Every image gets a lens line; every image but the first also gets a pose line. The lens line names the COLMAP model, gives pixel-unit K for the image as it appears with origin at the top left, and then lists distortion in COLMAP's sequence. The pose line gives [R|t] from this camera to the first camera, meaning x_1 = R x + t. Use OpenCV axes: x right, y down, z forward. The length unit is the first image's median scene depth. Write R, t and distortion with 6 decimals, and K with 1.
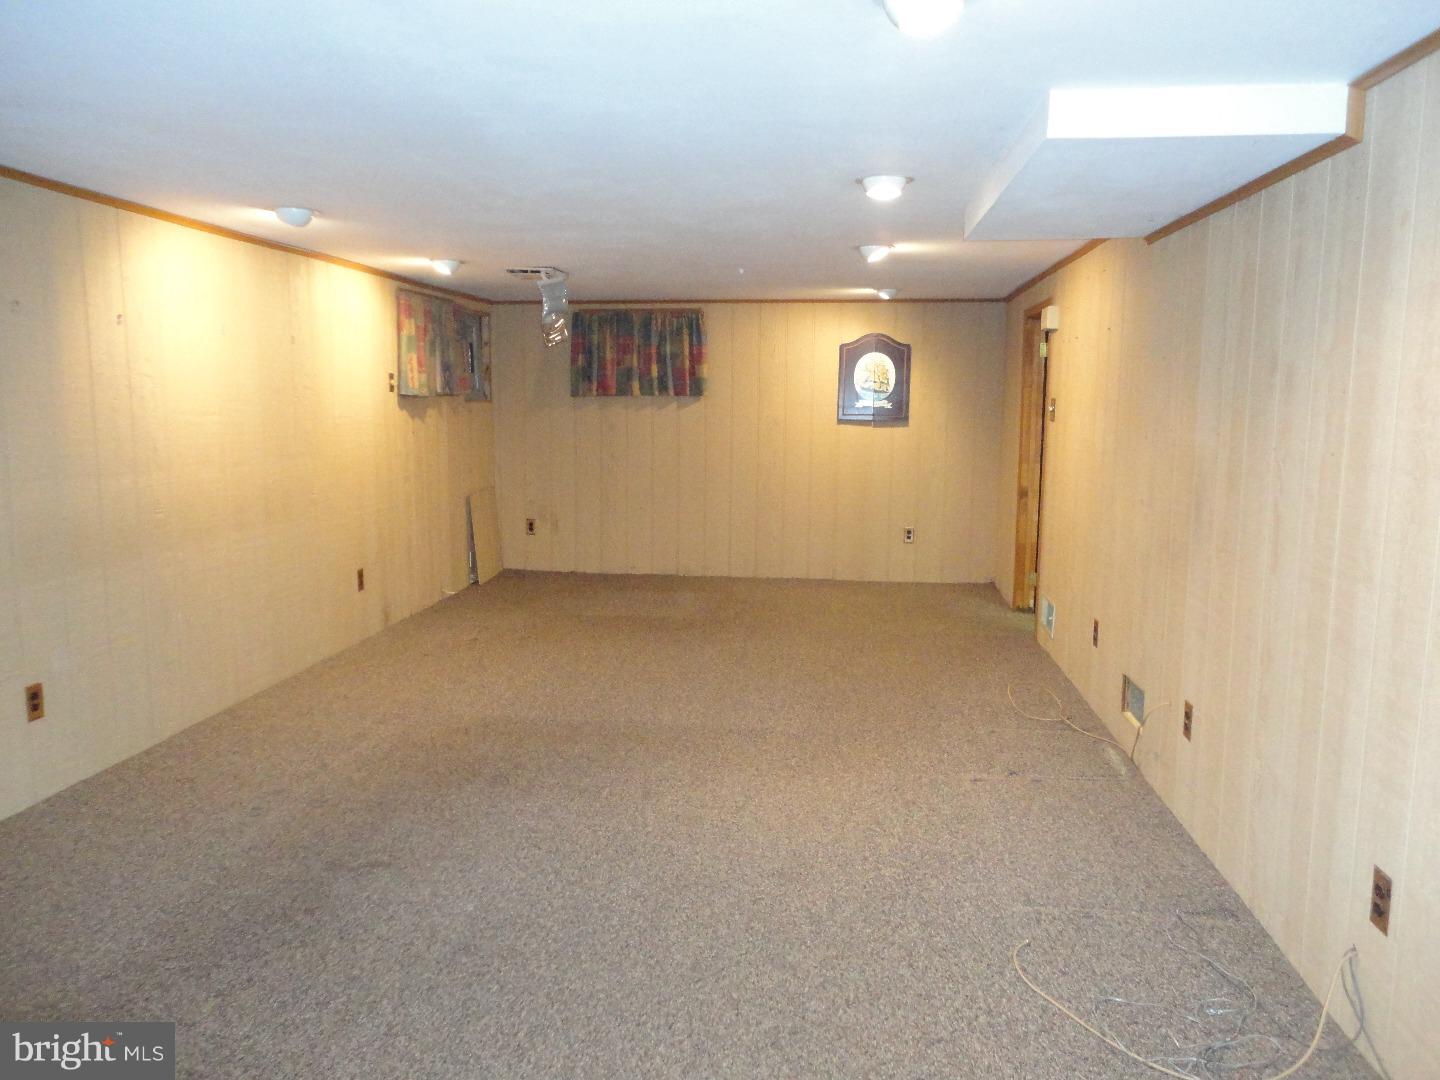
lens RADIAL K [[1046.7, 0, 723.0], [0, 1046.7, 533.4], [0, 0, 1]] dist [-0.007087, -0.001638]
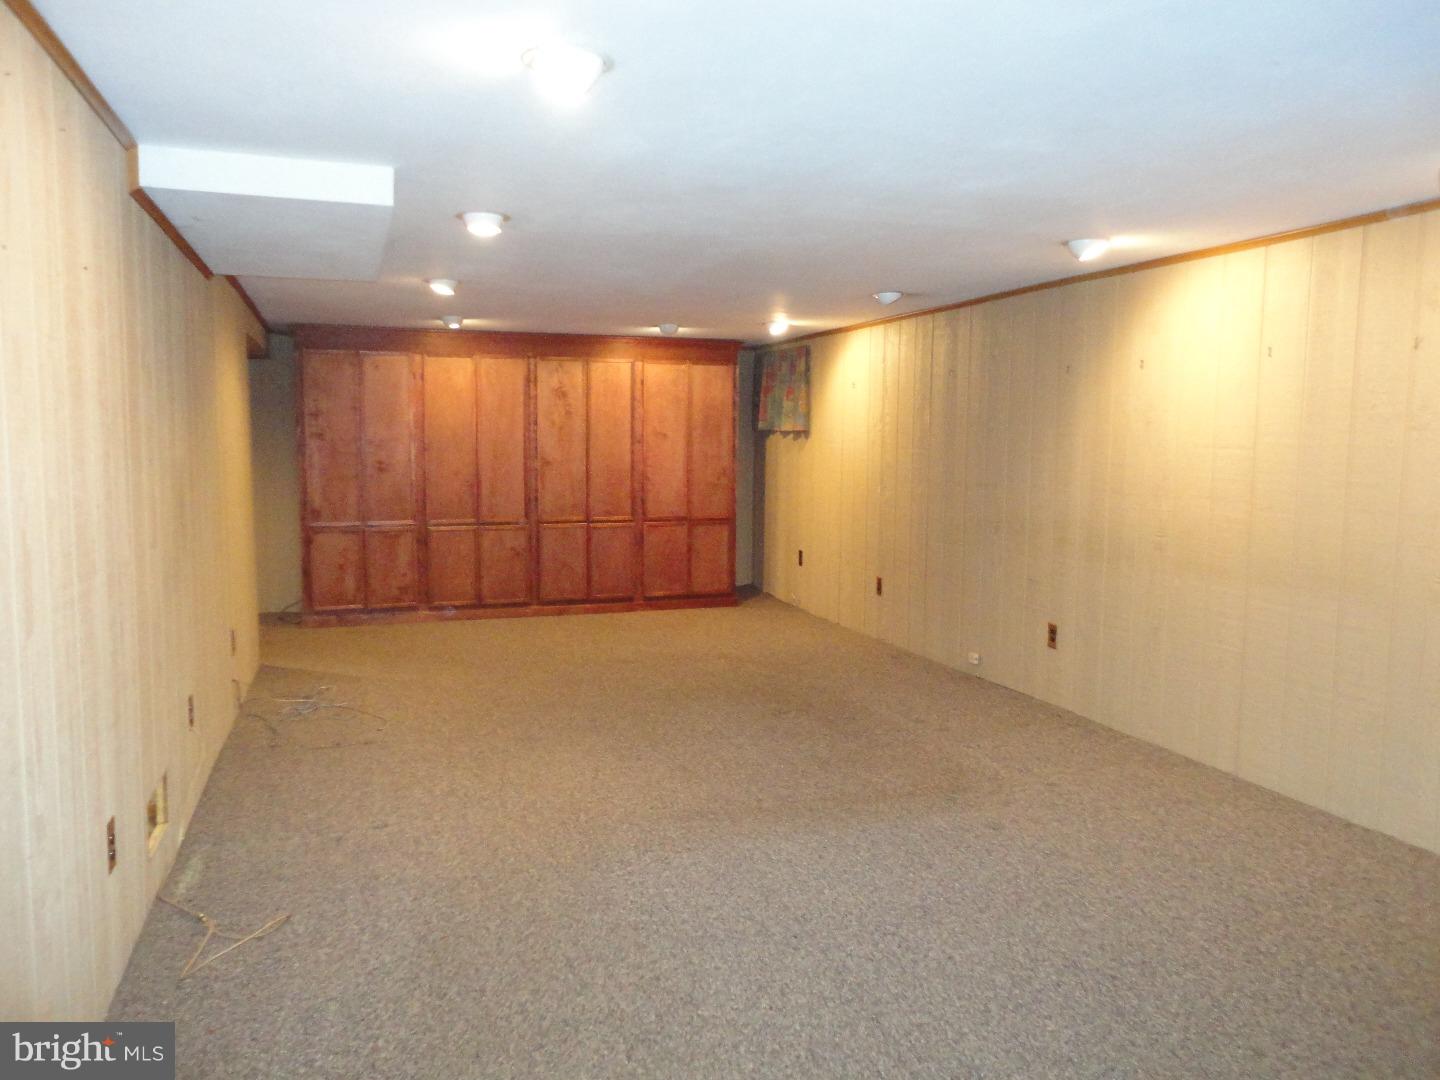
lens RADIAL K [[1046.7, 0, 723.0], [0, 1046.7, 533.4], [0, 0, 1]] dist [-0.007087, -0.001638]
pose [[-0.898850, 0.030220, -0.437213, 0.377884], [-0.067147, 0.976344, 0.205530, -0.237635], [0.433082, 0.214099, -0.875558, 1.942771]]
